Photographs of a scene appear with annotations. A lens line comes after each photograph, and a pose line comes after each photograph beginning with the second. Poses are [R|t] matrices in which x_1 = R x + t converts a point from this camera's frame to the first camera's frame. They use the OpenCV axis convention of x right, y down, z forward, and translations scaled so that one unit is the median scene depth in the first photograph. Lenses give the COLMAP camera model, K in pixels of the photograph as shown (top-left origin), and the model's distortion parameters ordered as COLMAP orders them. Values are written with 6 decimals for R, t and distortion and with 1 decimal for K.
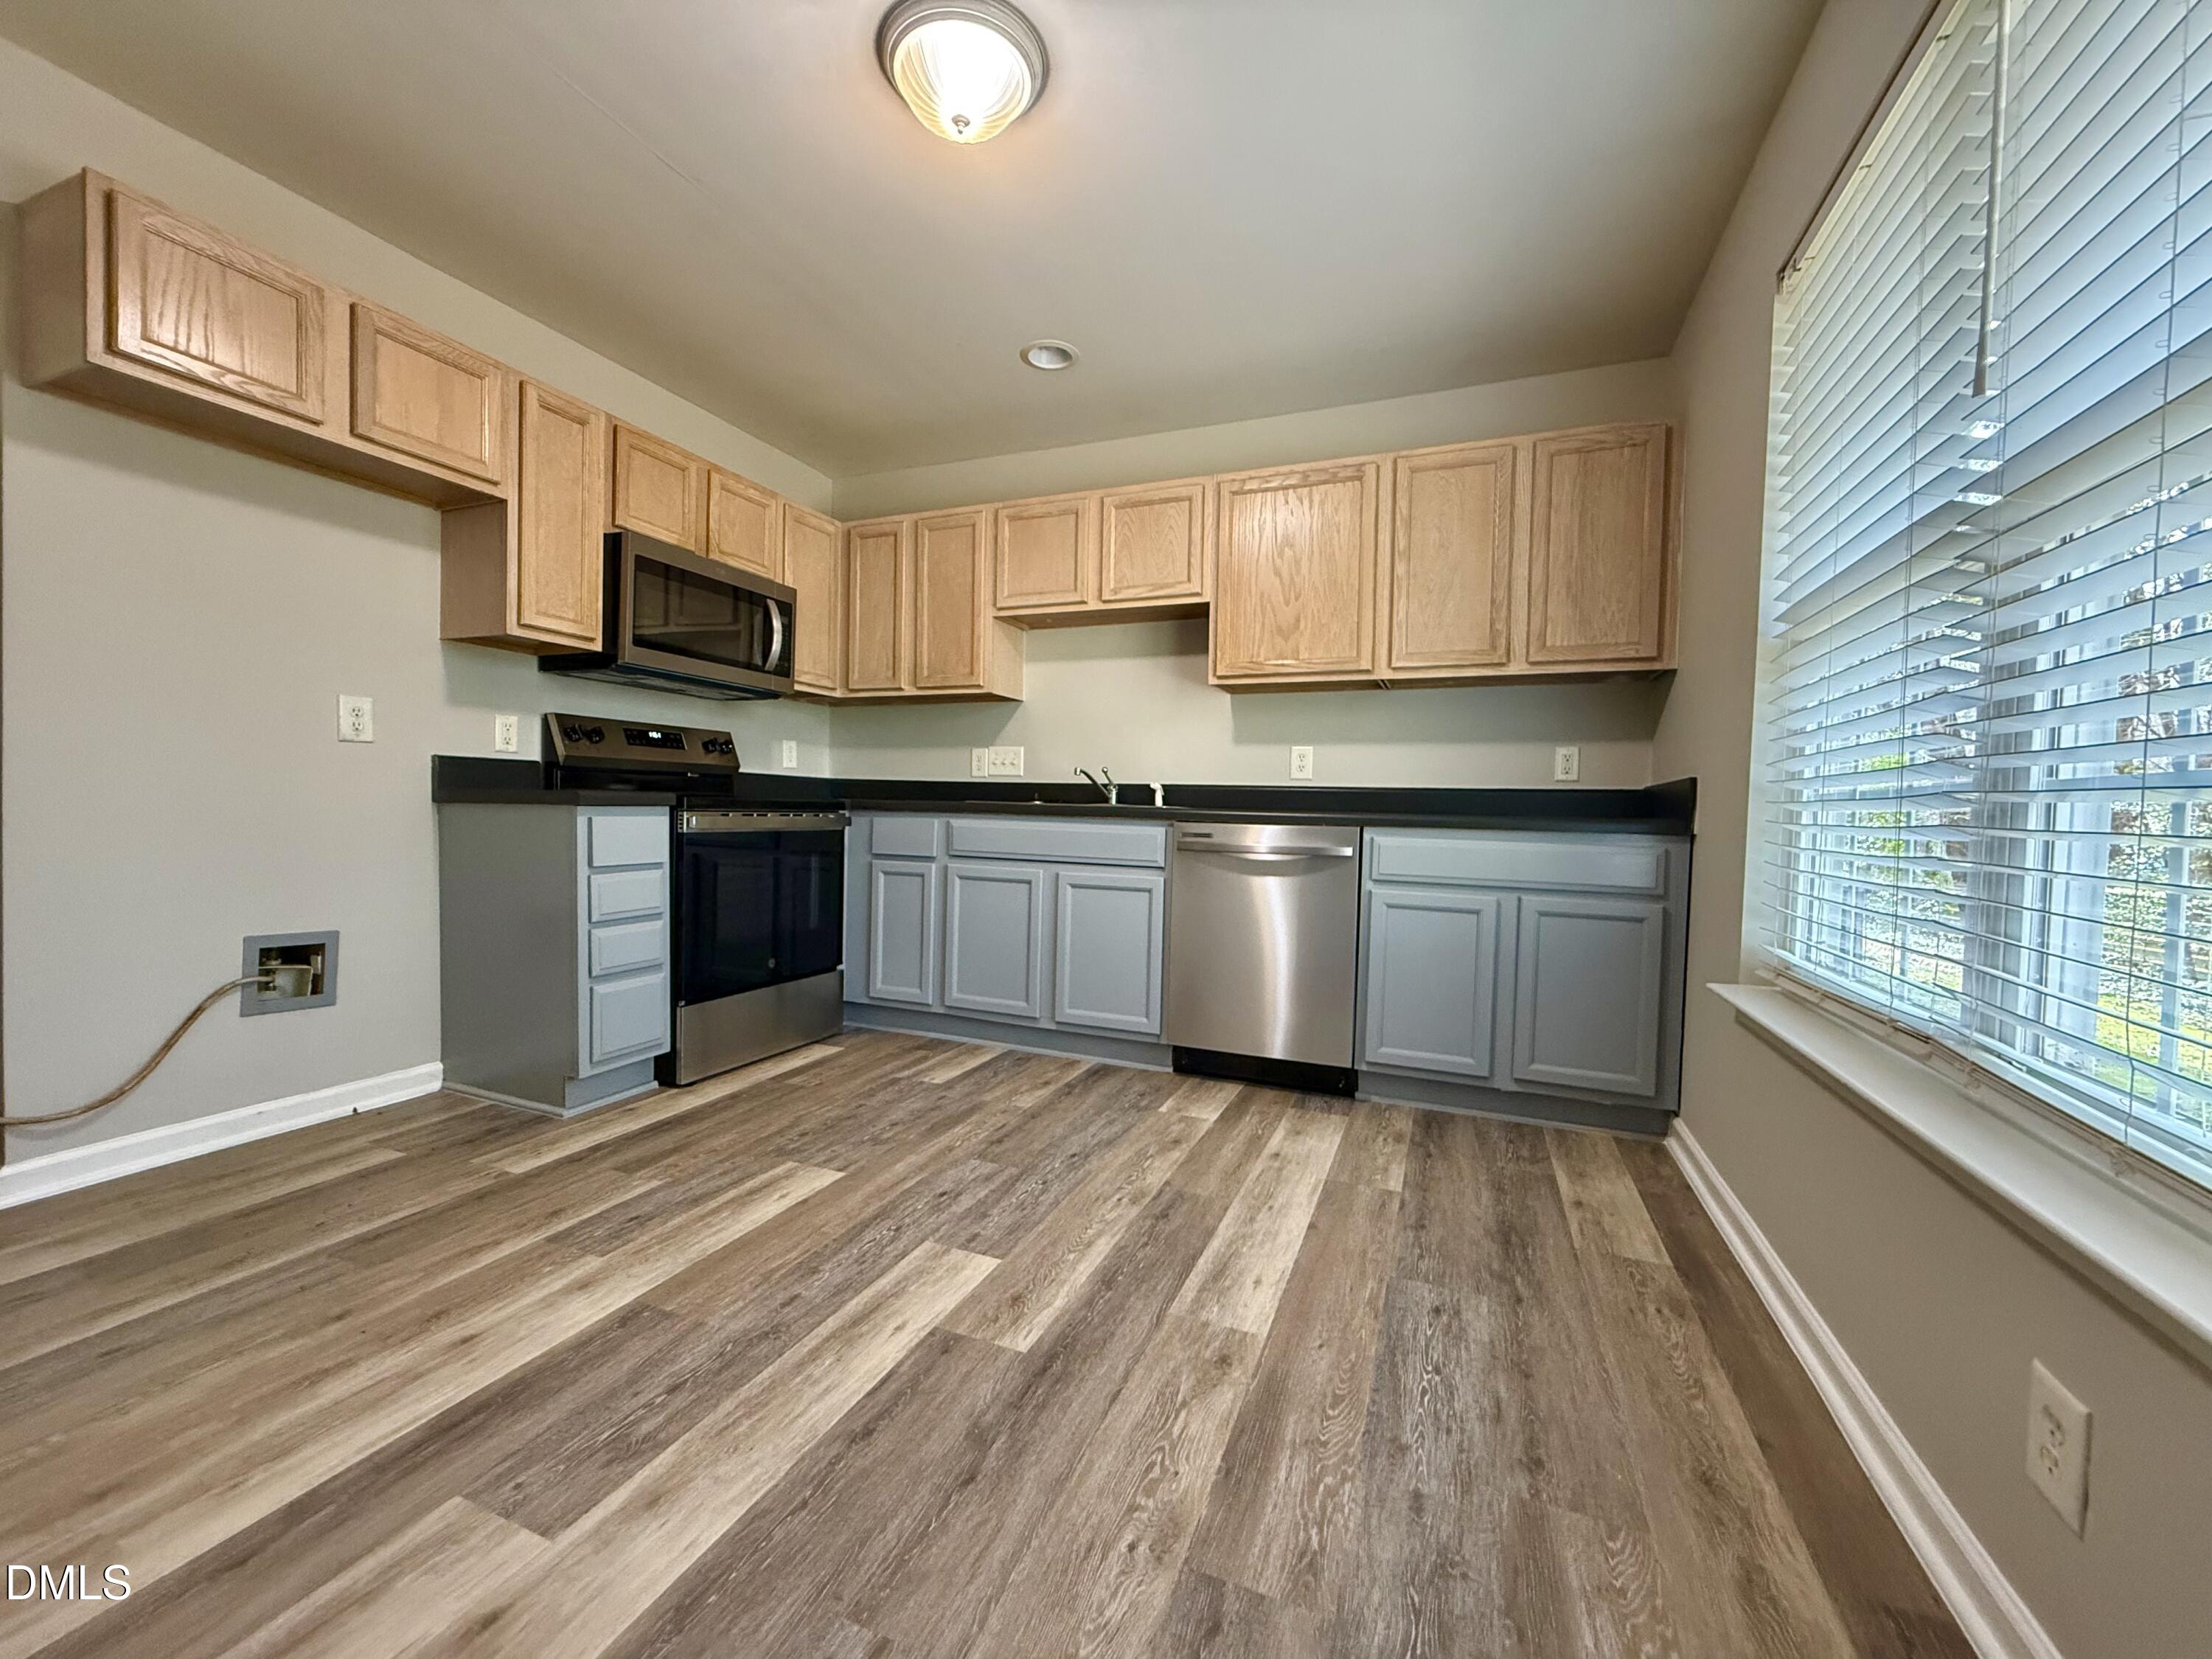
lens RADIAL K [[891.5, 0, 1104.9], [0, 891.5, 821.1], [0, 0, 1]] dist [0.000509, -0.000121]
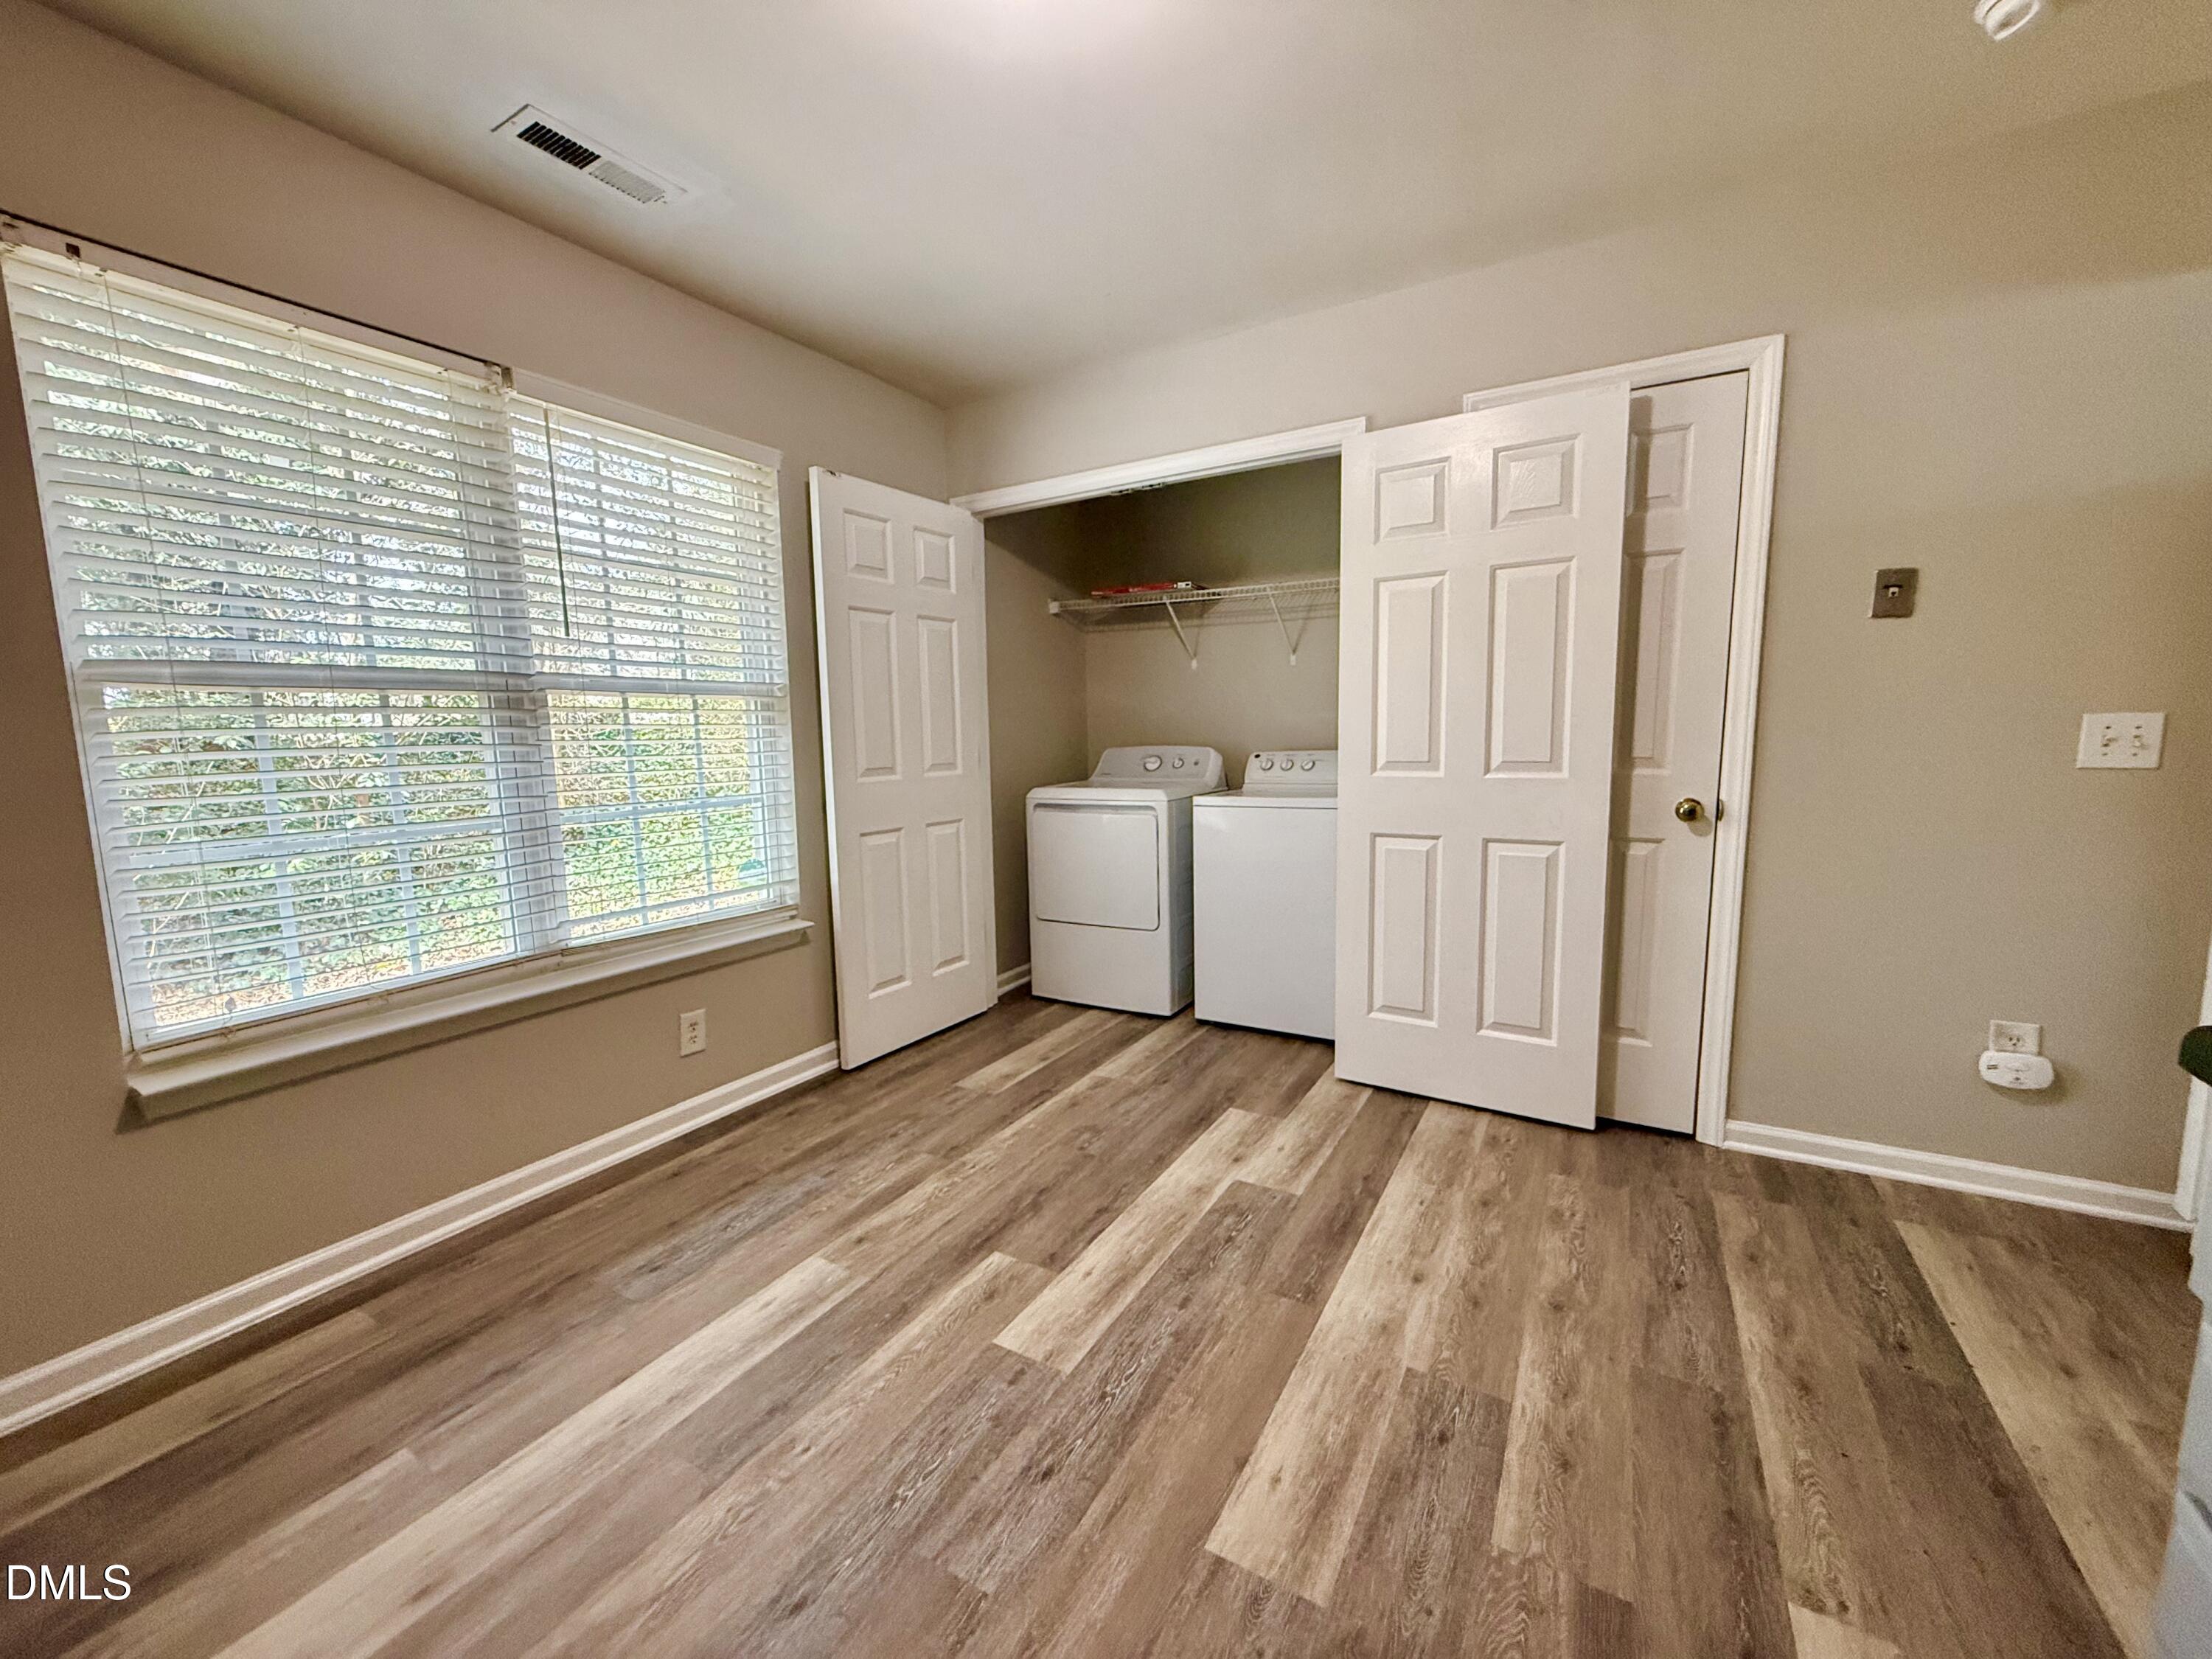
lens RADIAL K [[891.5, 0, 1106.4], [0, 891.5, 835.5], [0, 0, 1]] dist [0.000509, -0.000121]
pose [[-0.990146, -0.022205, 0.138267, -0.389139], [-0.002439, 0.989933, 0.141515, -0.209565], [-0.140017, 0.139783, -0.980233, 2.003301]]
